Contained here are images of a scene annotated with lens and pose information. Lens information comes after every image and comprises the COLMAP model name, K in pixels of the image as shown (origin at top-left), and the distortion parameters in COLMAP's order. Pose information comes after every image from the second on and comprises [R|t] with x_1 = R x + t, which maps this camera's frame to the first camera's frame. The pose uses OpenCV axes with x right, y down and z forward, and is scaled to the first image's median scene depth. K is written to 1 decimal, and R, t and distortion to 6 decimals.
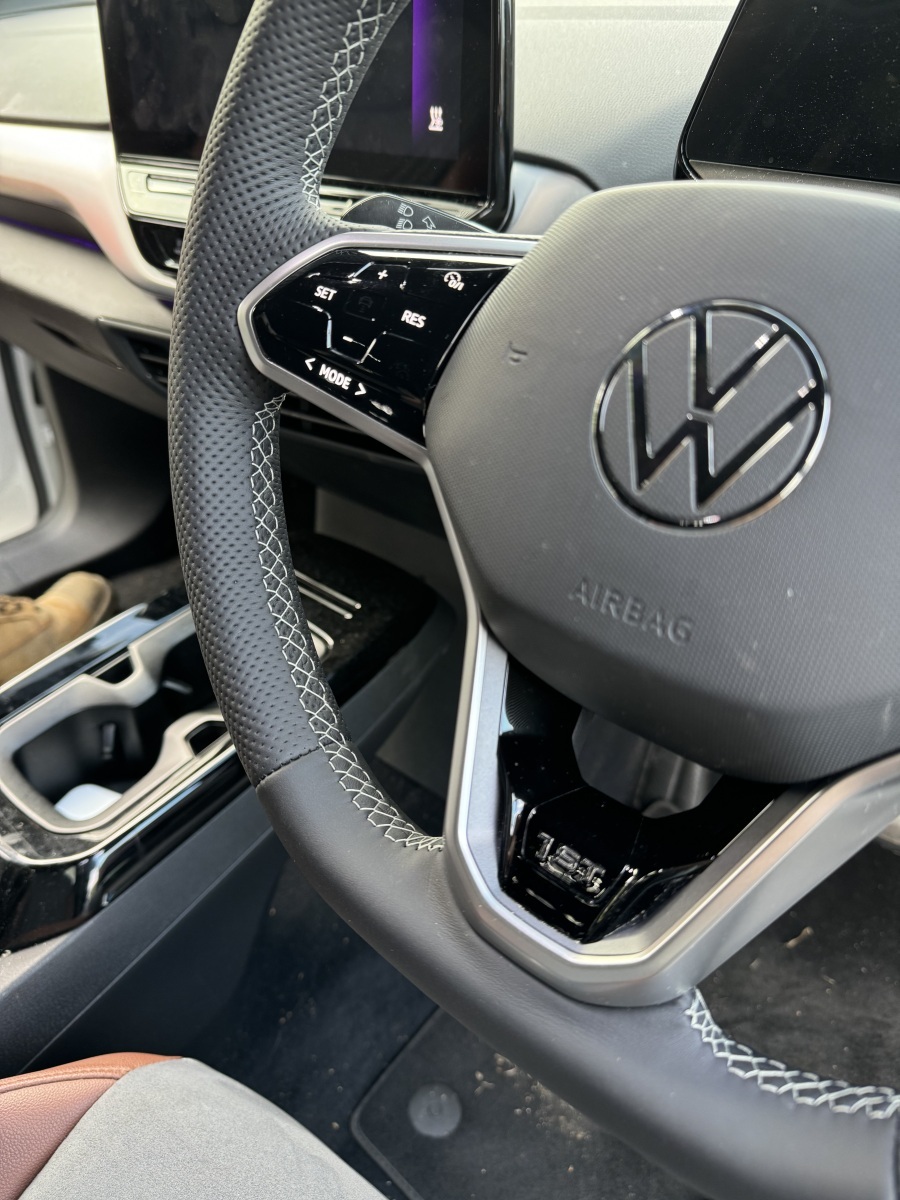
lens RADIAL K [[866.9, 0, 461.1], [0, 866.9, 601.0], [0, 0, 1]] dist [0.008175, -0.020521]
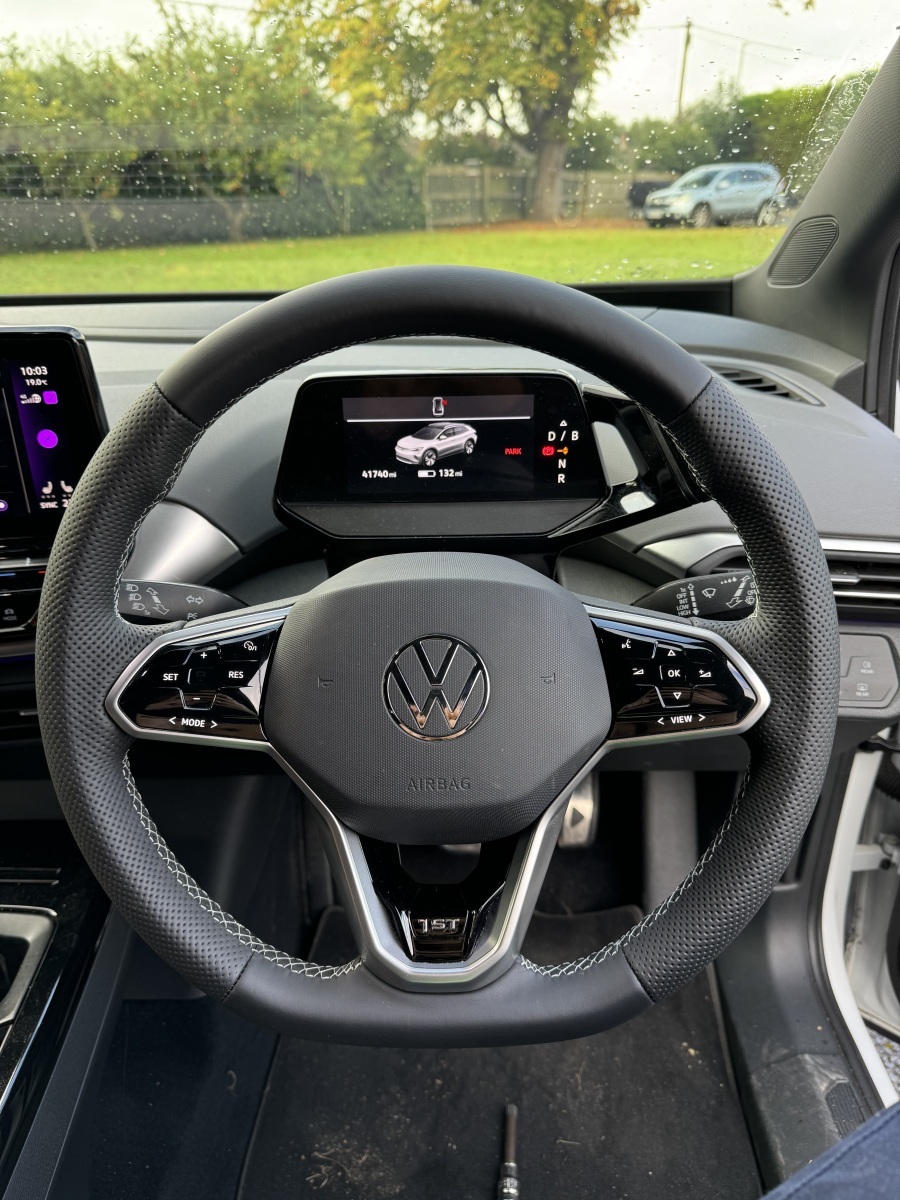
lens RADIAL K [[866.9, 0, 451.4], [0, 866.9, 595.2], [0, 0, 1]] dist [0.008175, -0.020521]
pose [[0.782939, -0.295772, 0.547289, -0.324970], [0.371719, 0.927850, -0.030332, -0.141087], [-0.498831, 0.227186, 0.836394, -0.353151]]
